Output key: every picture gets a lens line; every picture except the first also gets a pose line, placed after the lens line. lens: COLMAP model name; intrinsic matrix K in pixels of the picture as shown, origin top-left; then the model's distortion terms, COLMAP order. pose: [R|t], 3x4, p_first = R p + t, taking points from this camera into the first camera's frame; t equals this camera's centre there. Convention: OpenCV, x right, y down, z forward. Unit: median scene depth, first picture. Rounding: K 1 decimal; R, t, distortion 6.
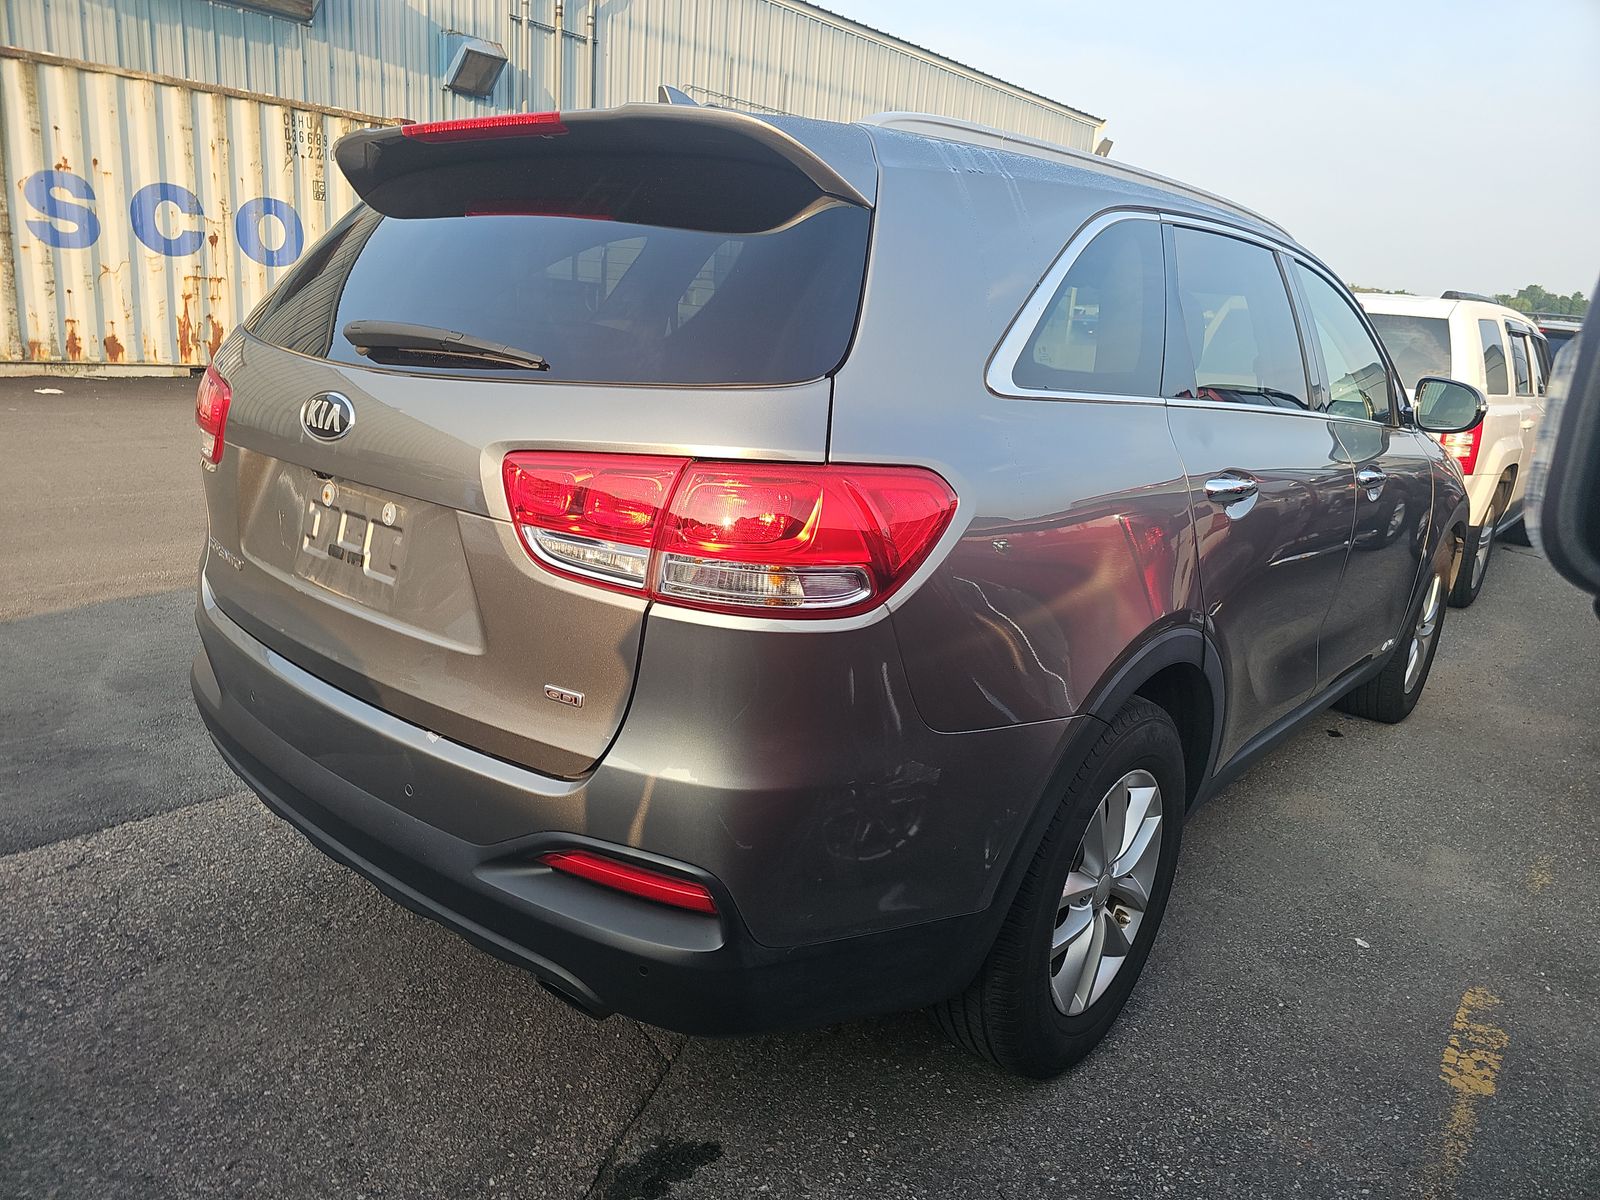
lens RADIAL K [[896.3, 0, 769.6], [0, 896.3, 543.7], [0, 0, 1]] dist [0.033665, -0.025820]
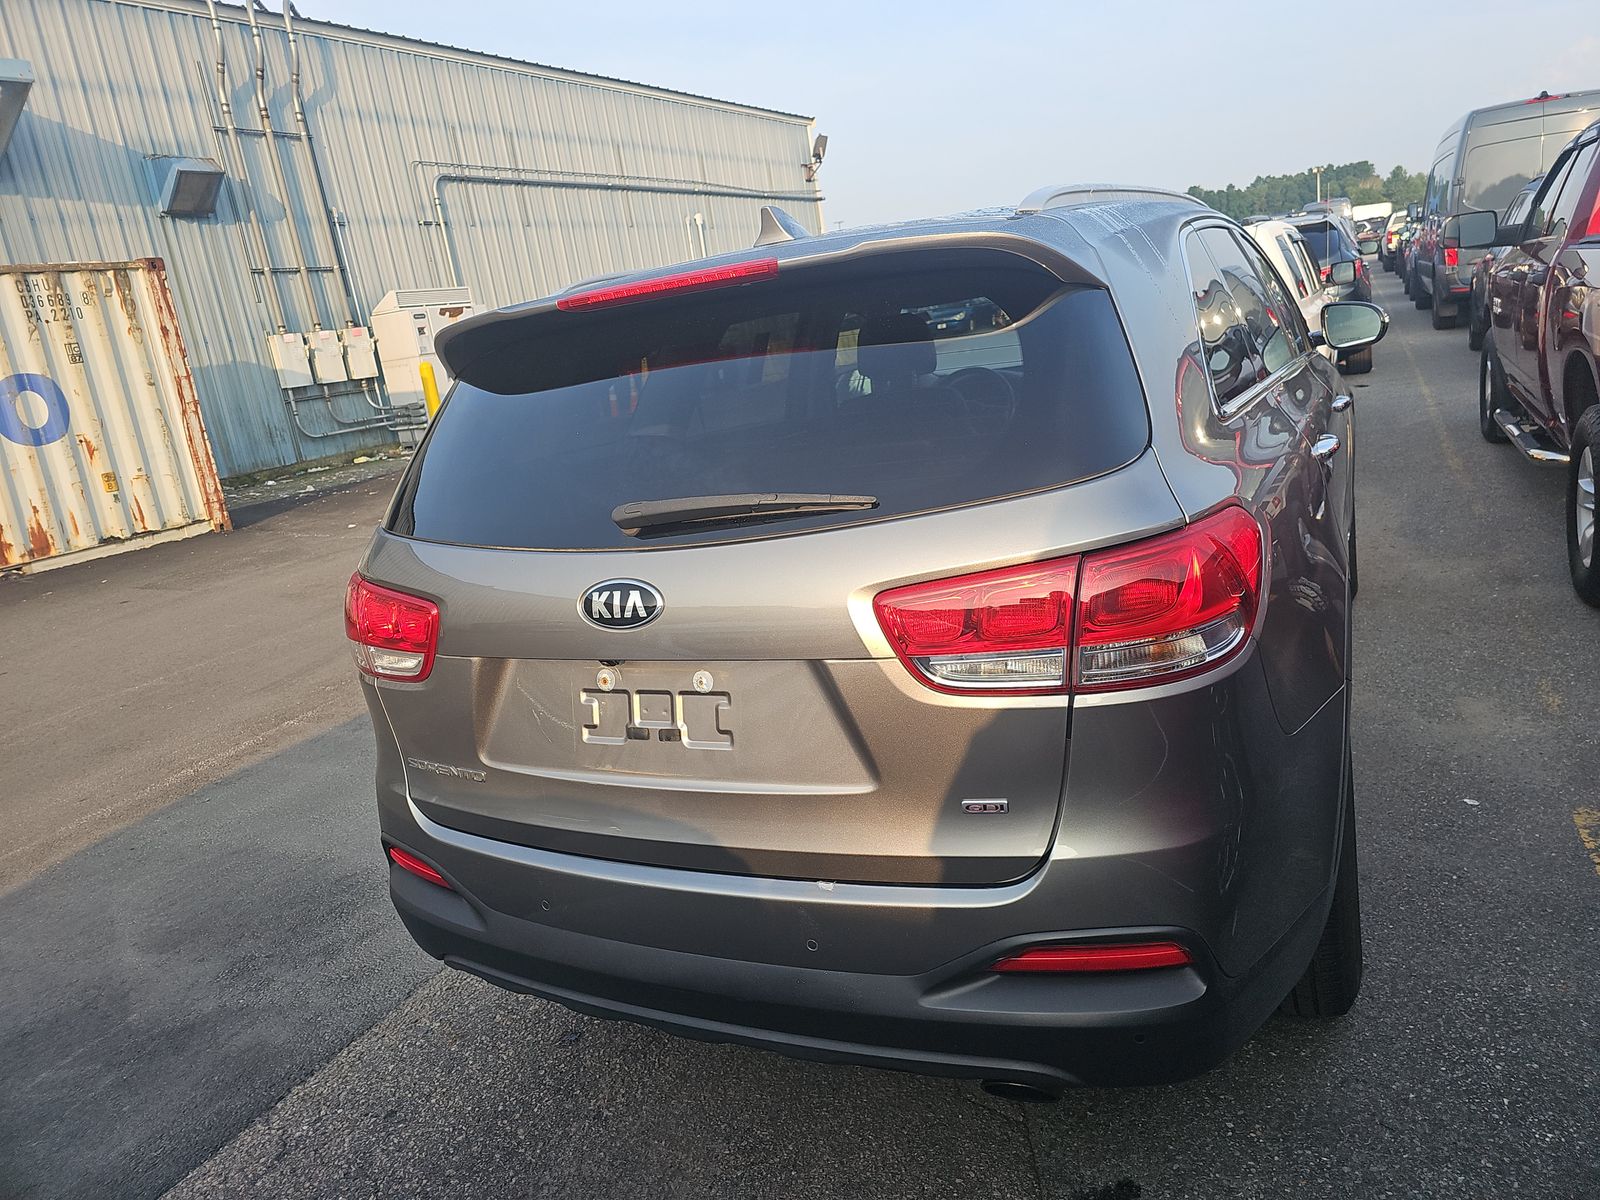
lens RADIAL K [[896.3, 0, 769.6], [0, 896.3, 543.7], [0, 0, 1]] dist [0.033665, -0.025820]
pose [[0.952186, -0.258957, 0.162119, -0.318456], [0.264242, 0.964387, -0.011552, -0.100615], [-0.153354, 0.053838, 0.986704, 0.000970]]
